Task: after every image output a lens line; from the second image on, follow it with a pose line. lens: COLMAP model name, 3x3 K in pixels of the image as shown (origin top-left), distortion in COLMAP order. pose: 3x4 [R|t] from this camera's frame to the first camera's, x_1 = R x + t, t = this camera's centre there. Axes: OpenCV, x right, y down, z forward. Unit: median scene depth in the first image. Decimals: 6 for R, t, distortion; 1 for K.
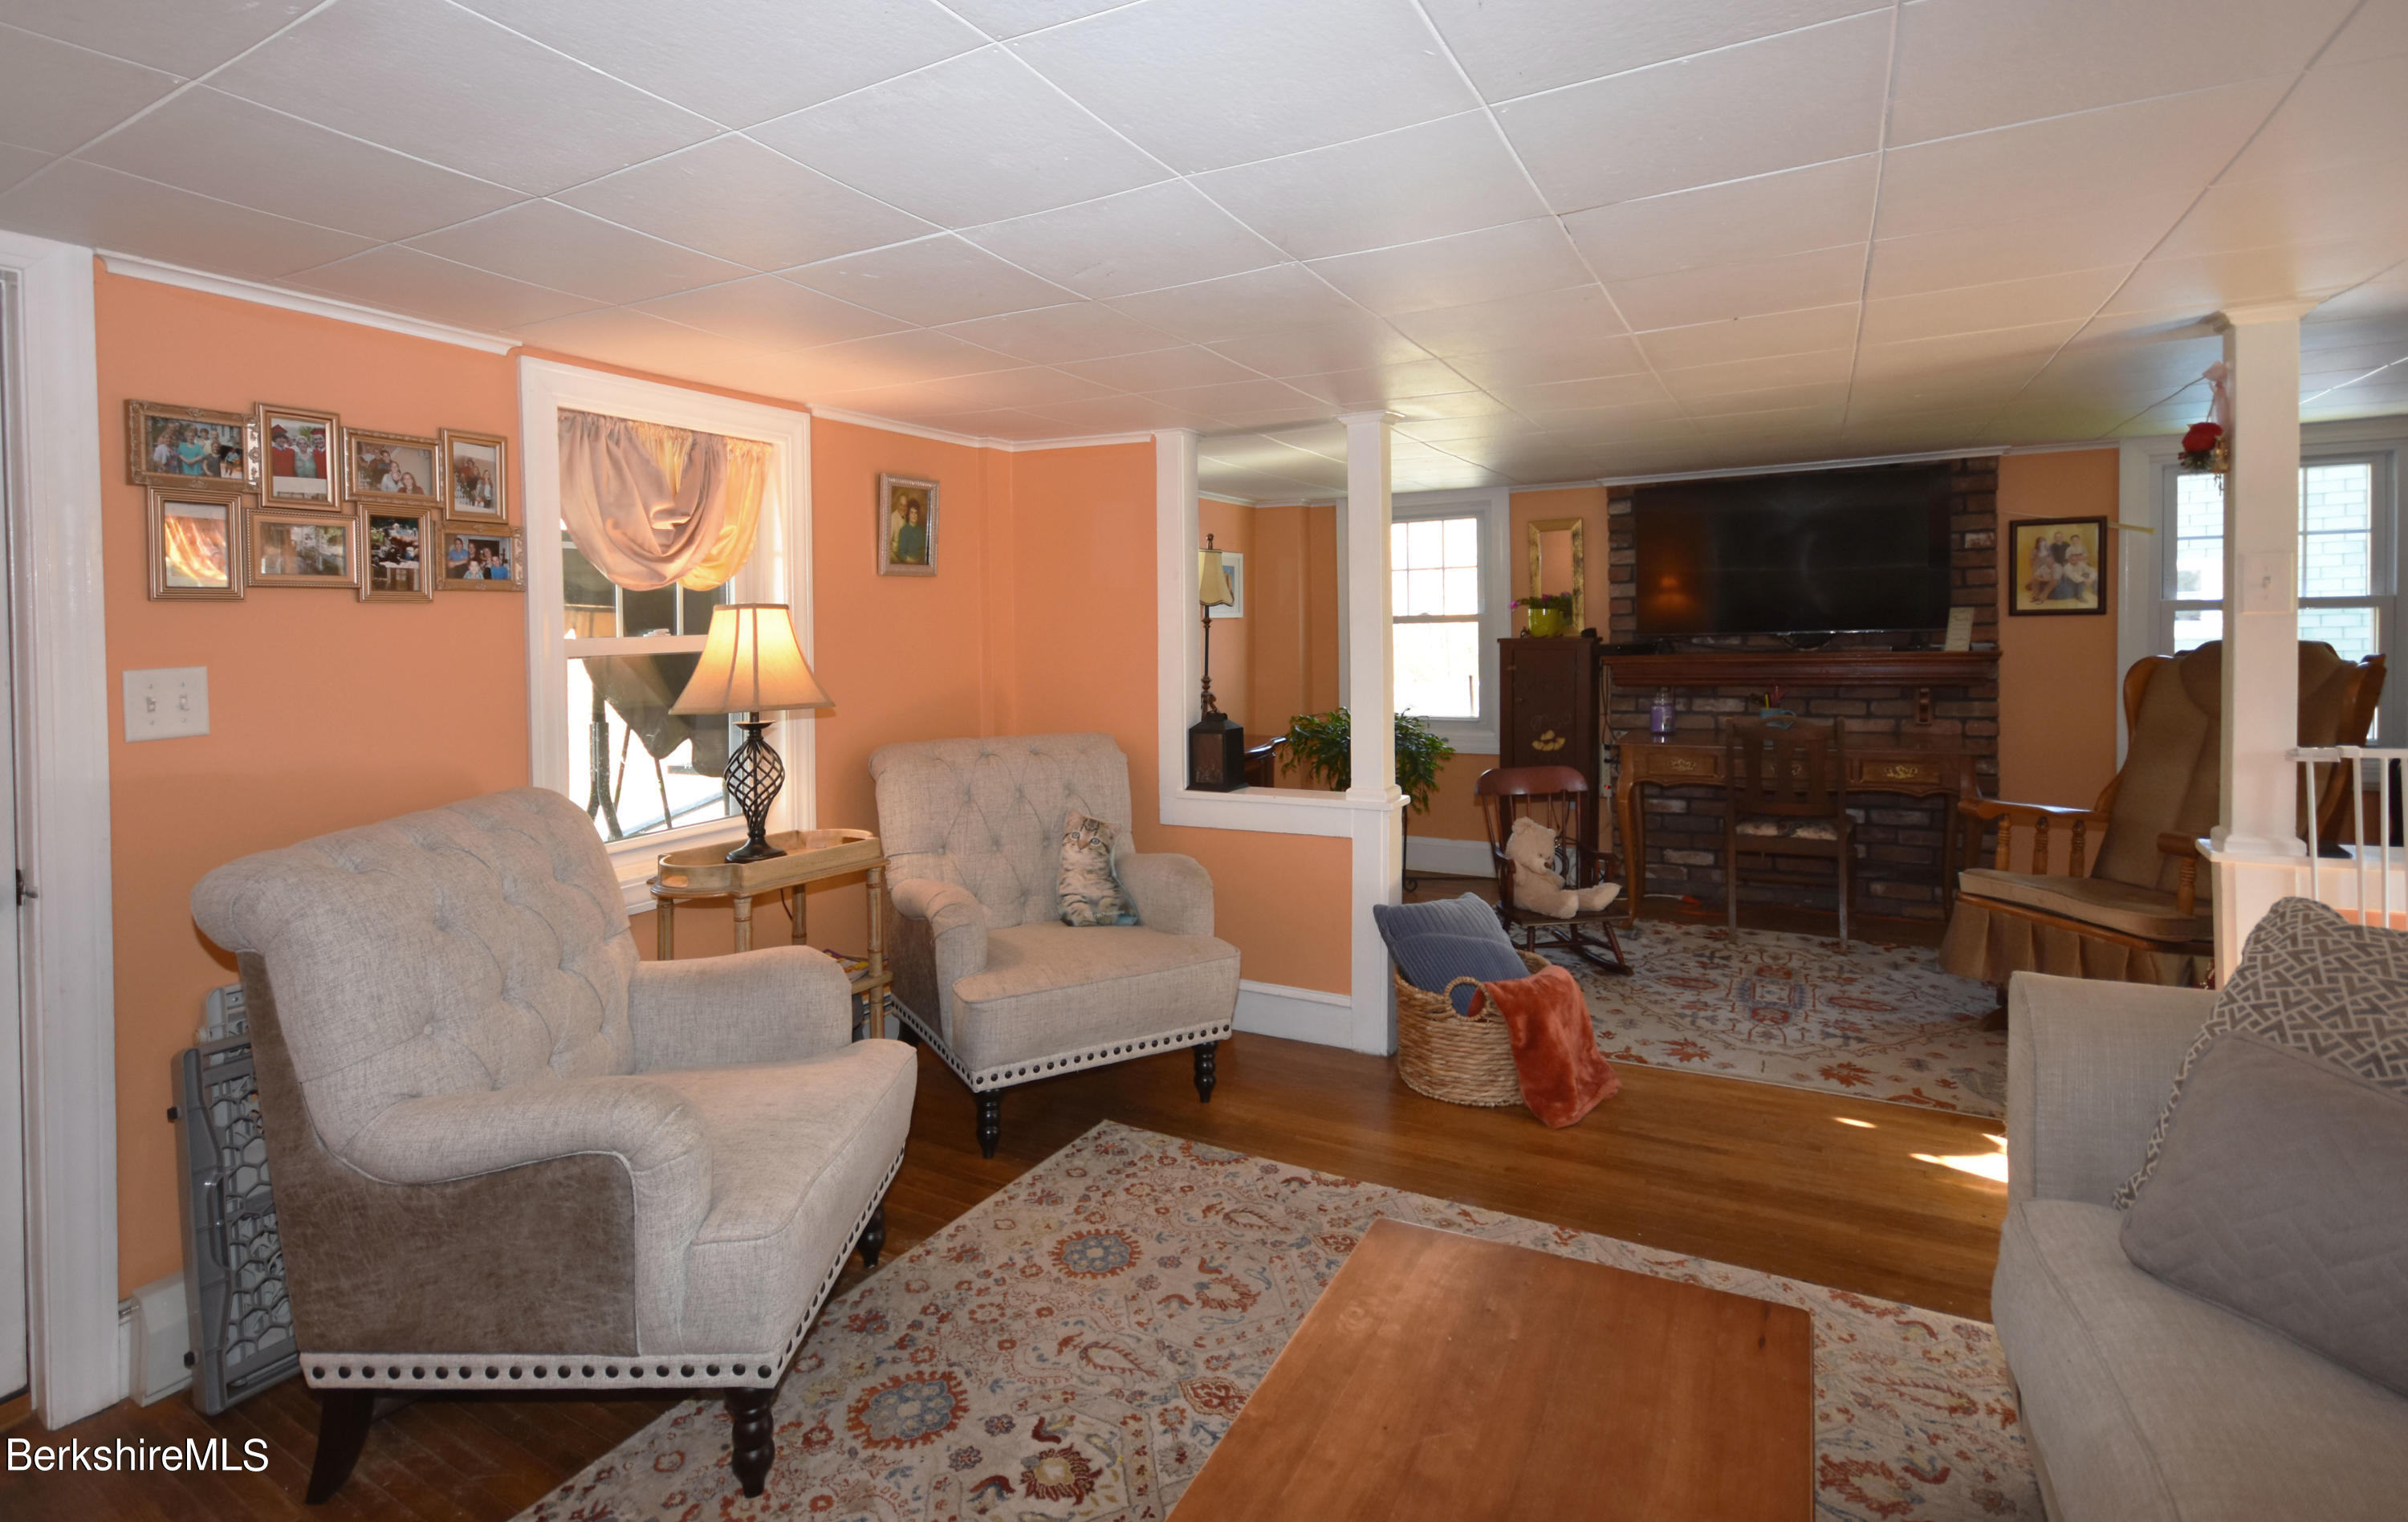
lens RADIAL K [[1256.2, 0, 1187.7], [0, 1256.2, 646.5], [0, 0, 1]] dist [0.037193, 0.000834]
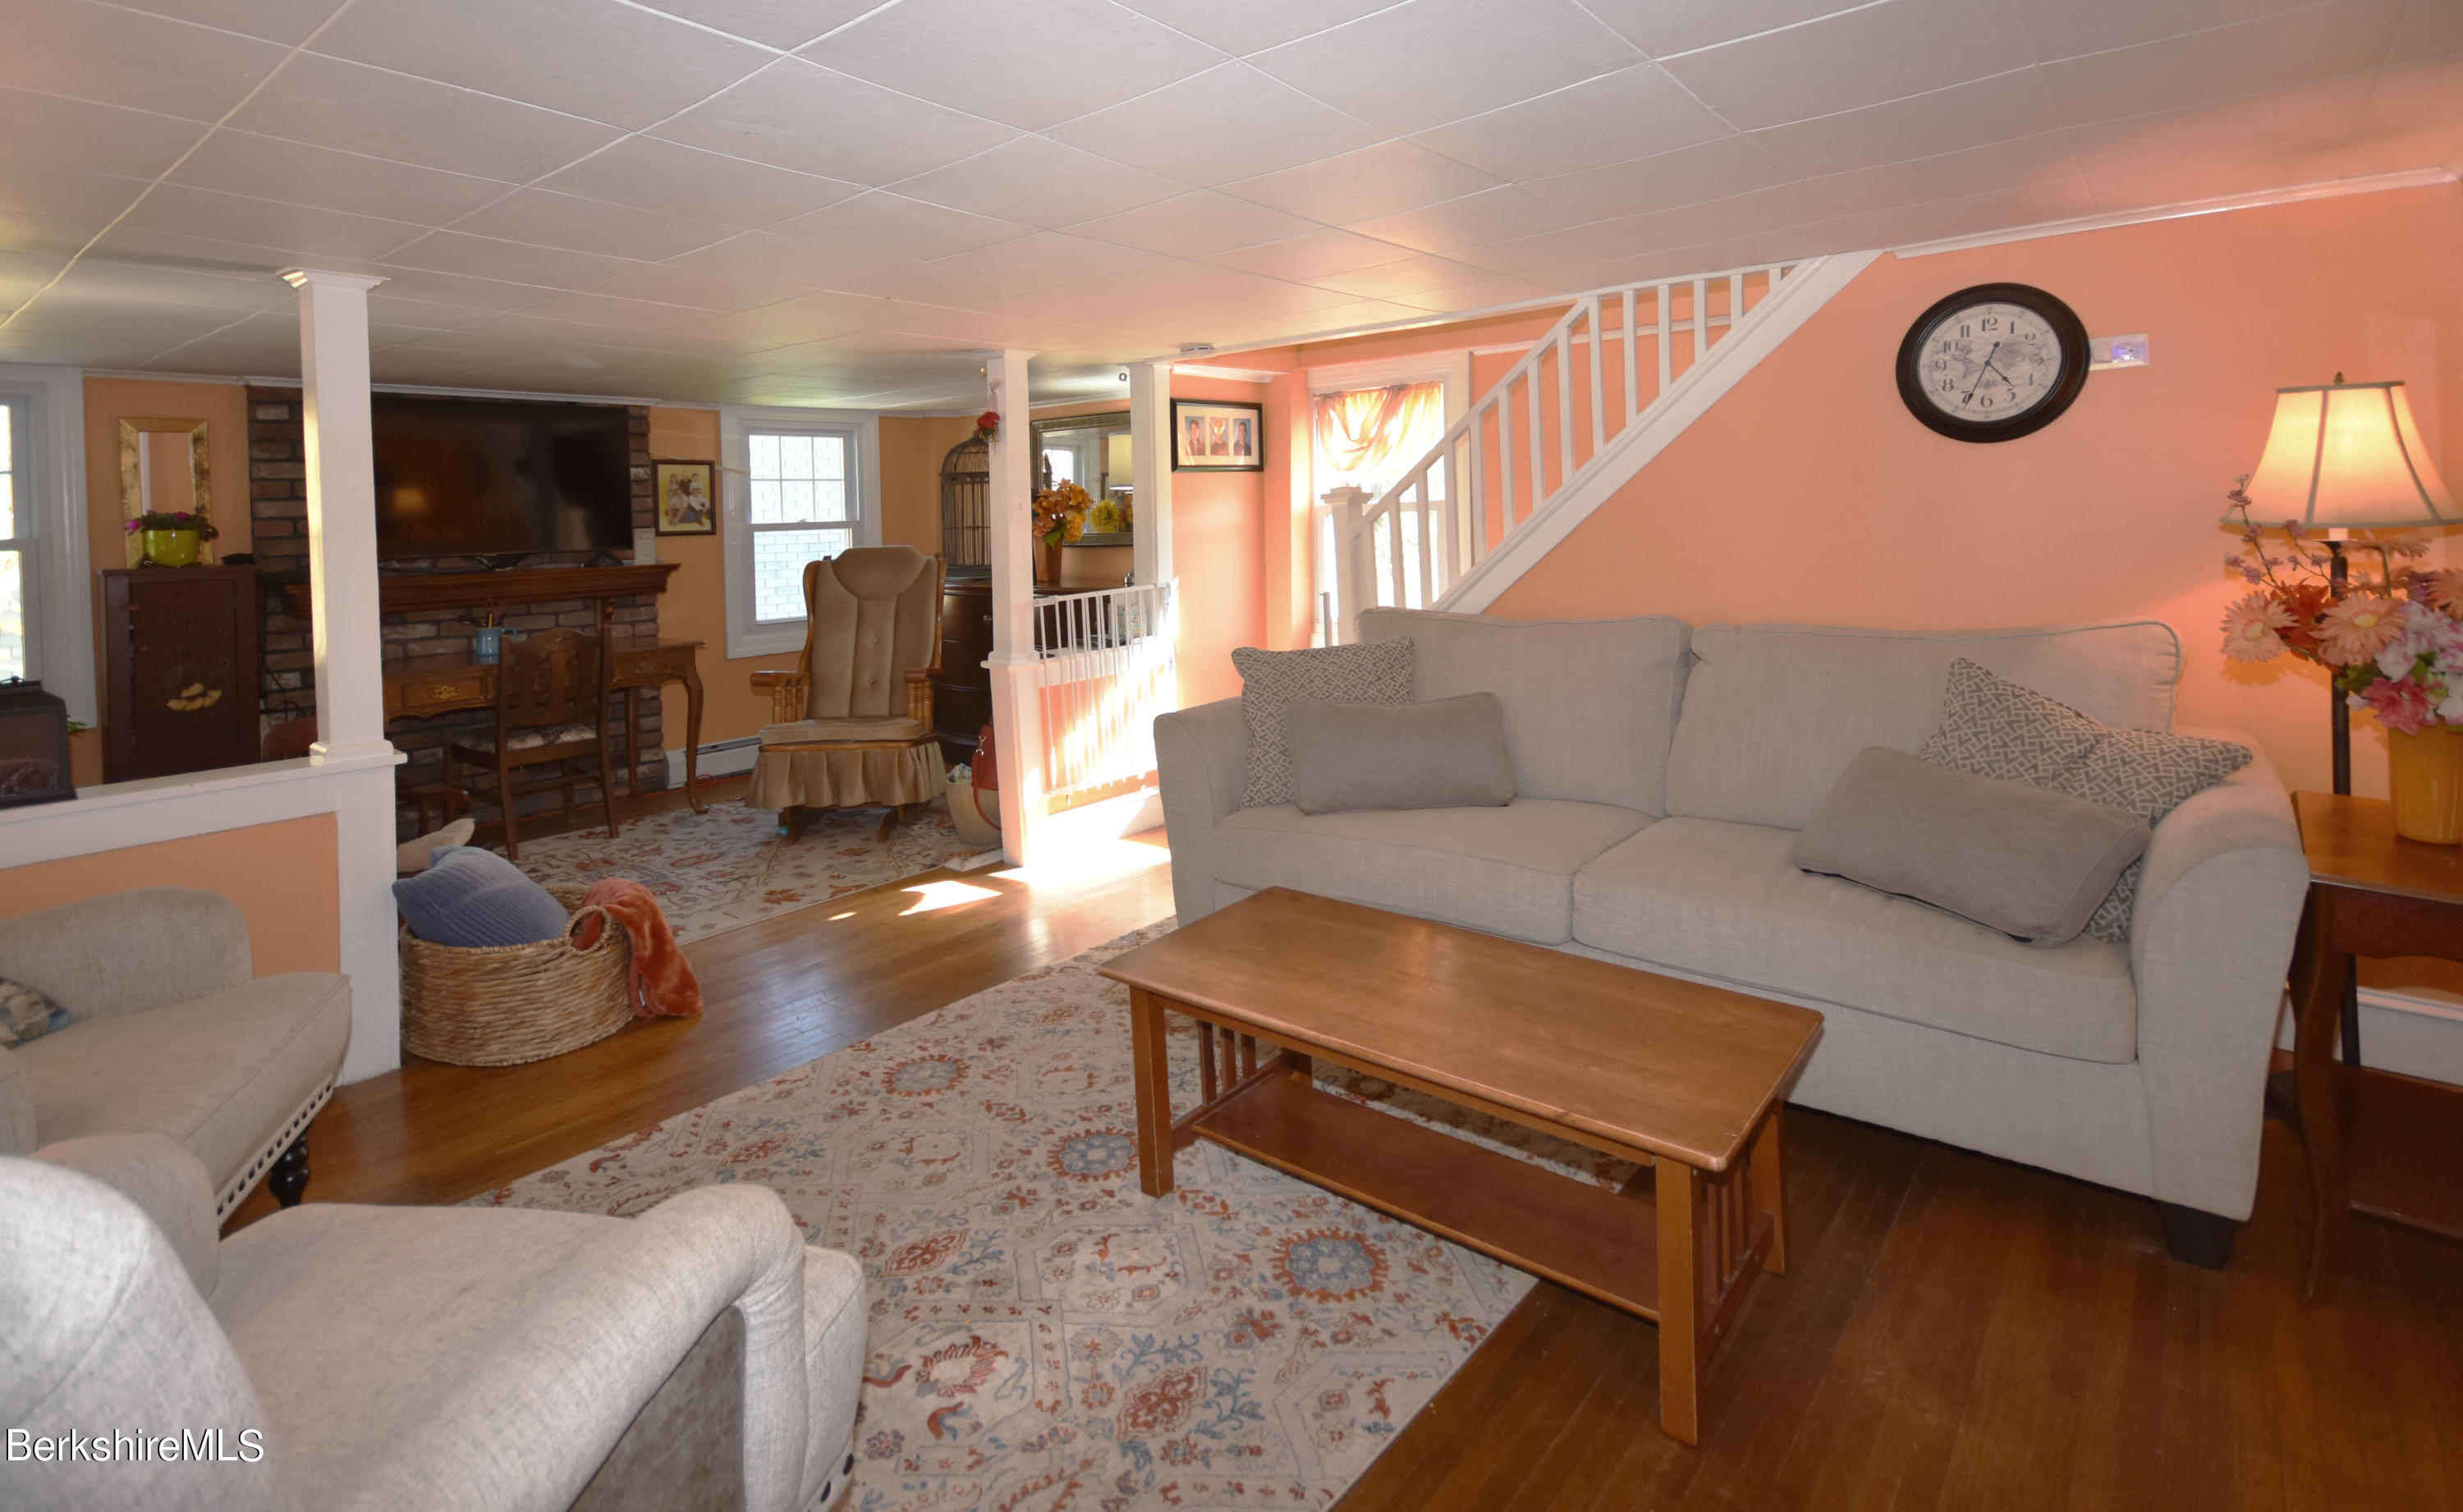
lens RADIAL K [[1103.9, 0, 1343.8], [0, 1103.9, 587.9], [0, 0, 1]] dist [-0.001220, 0.000156]
pose [[0.108949, -0.045806, 0.992991, -0.527016], [0.043374, 0.998205, 0.041288, 0.016186], [-0.993101, 0.038572, 0.110740, 0.350397]]
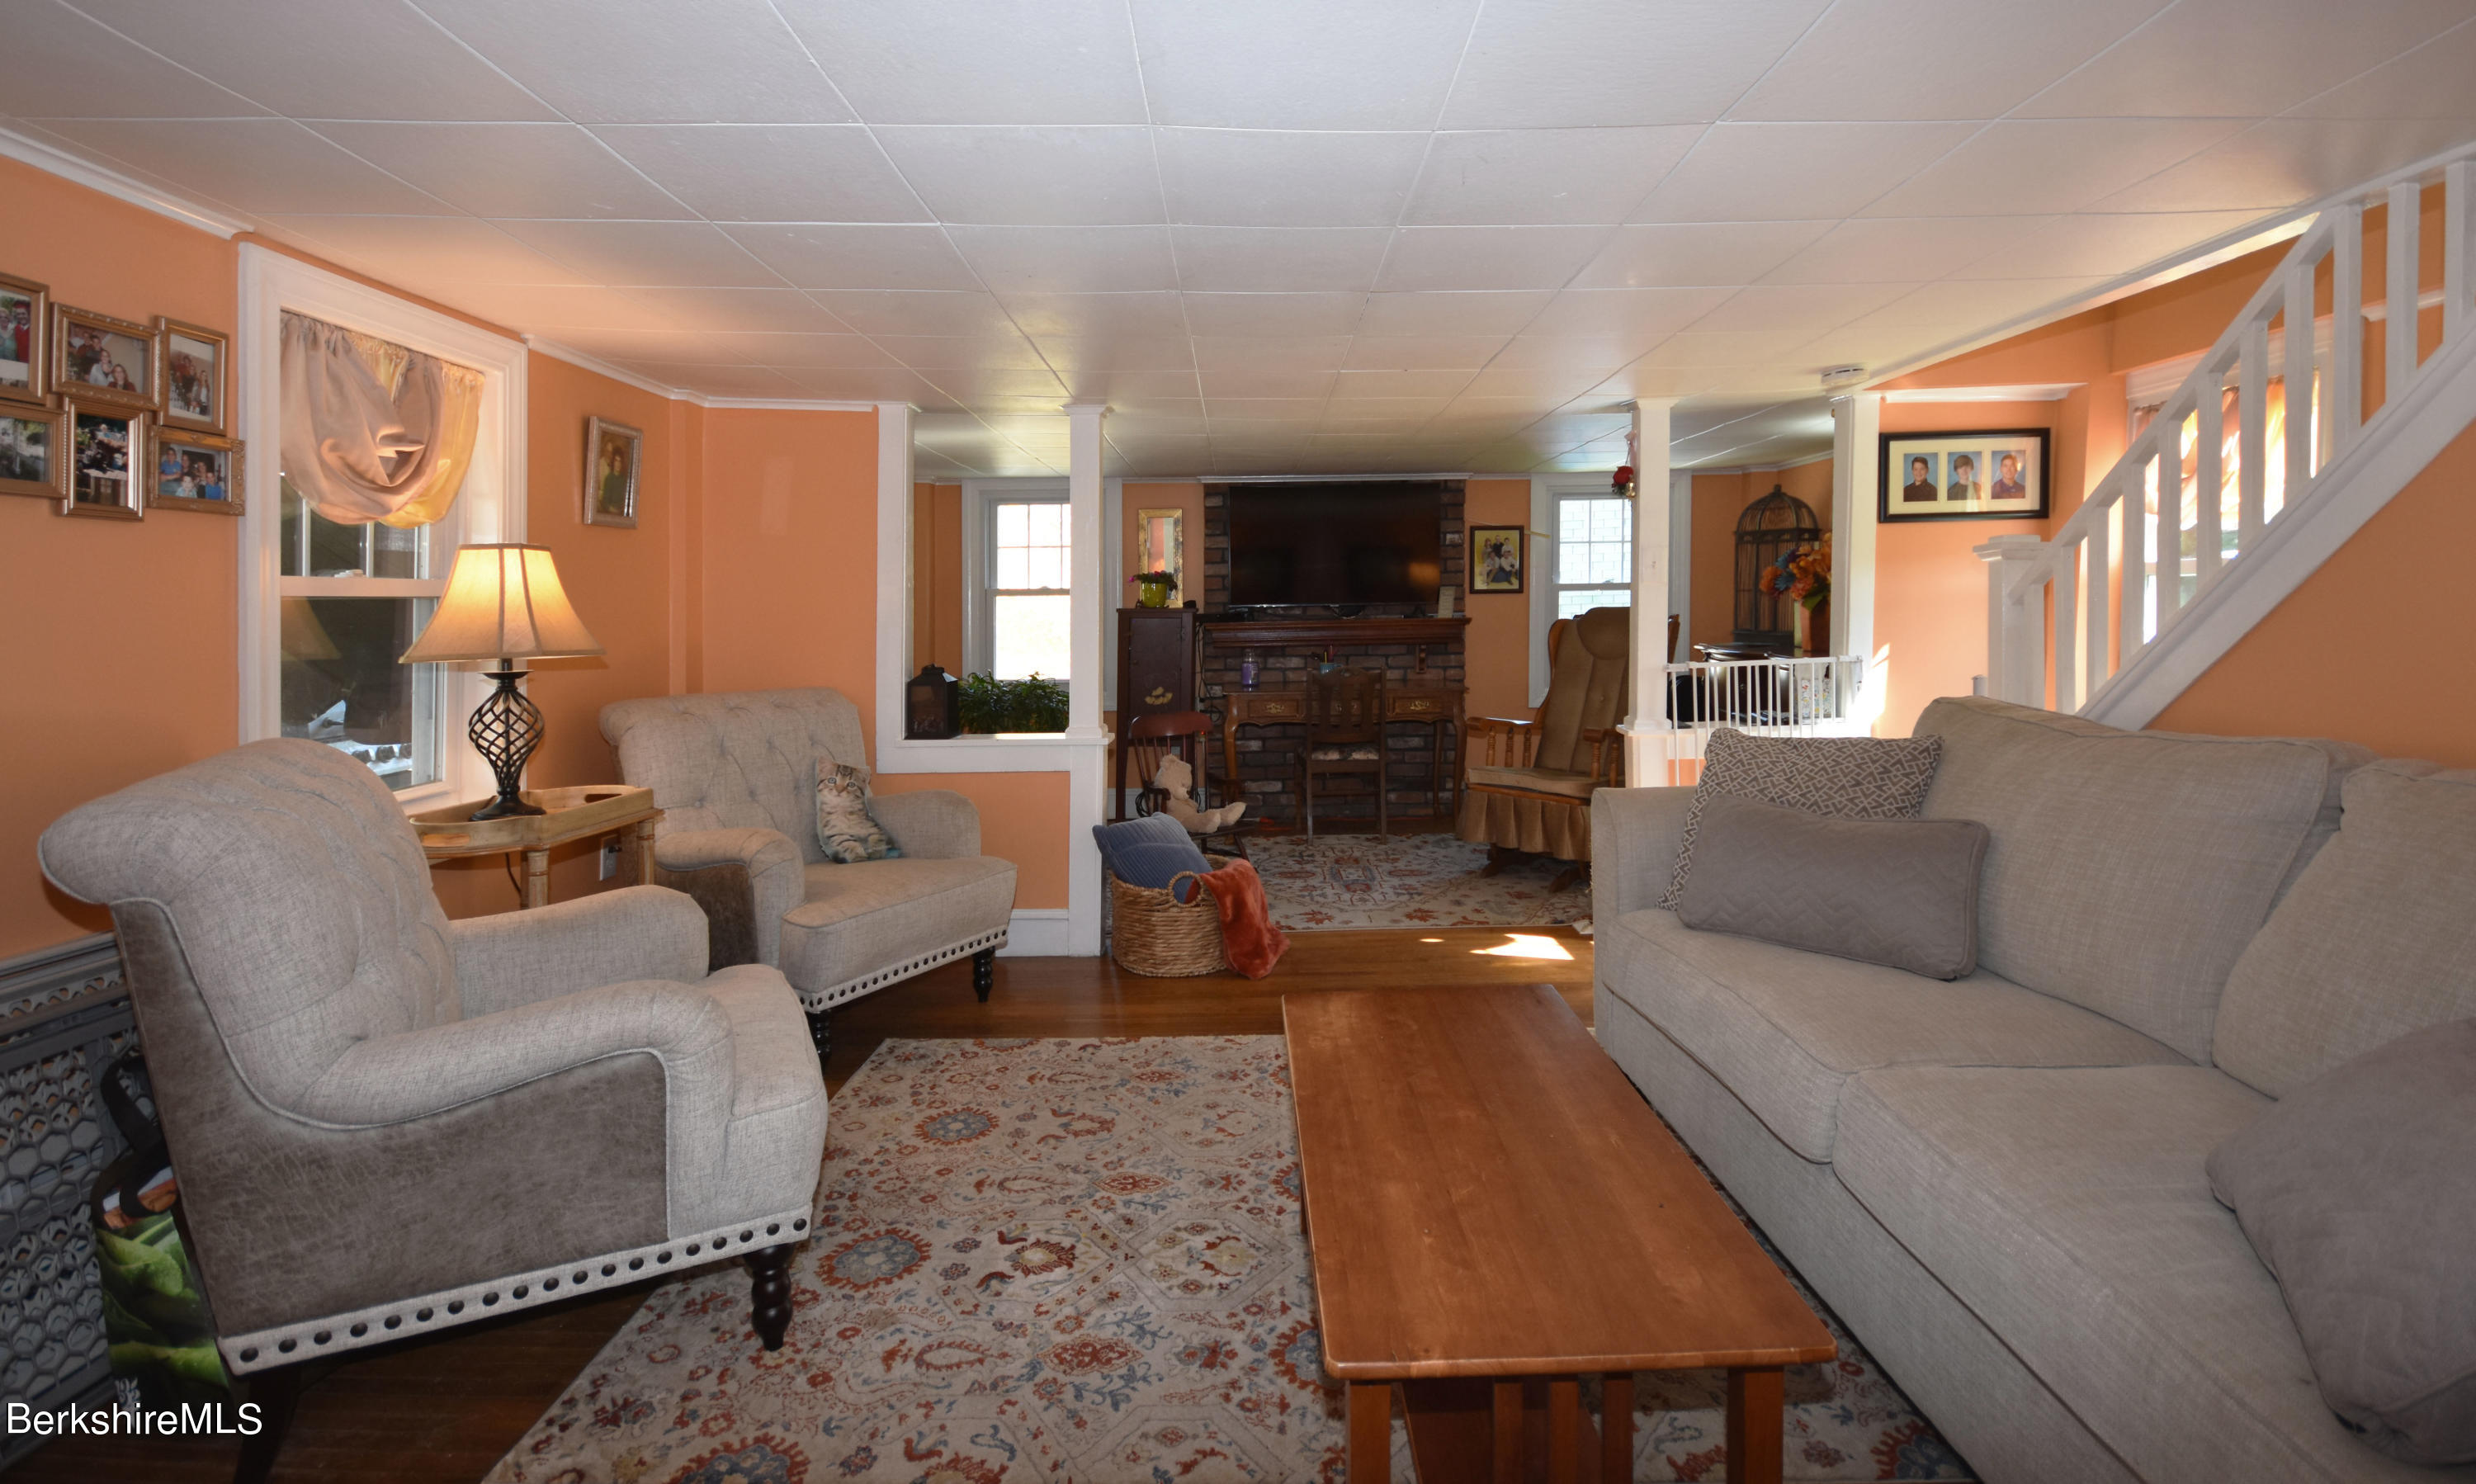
lens RADIAL K [[1205.8, 0, 1364.2], [0, 1205.8, 609.7], [0, 0, 1]] dist [0.001272, -0.000545]
pose [[0.839227, 0.007099, 0.543734, -0.275262], [0.007071, 0.999688, -0.023966, 0.037958], [-0.543735, 0.023958, 0.838915, -0.081756]]
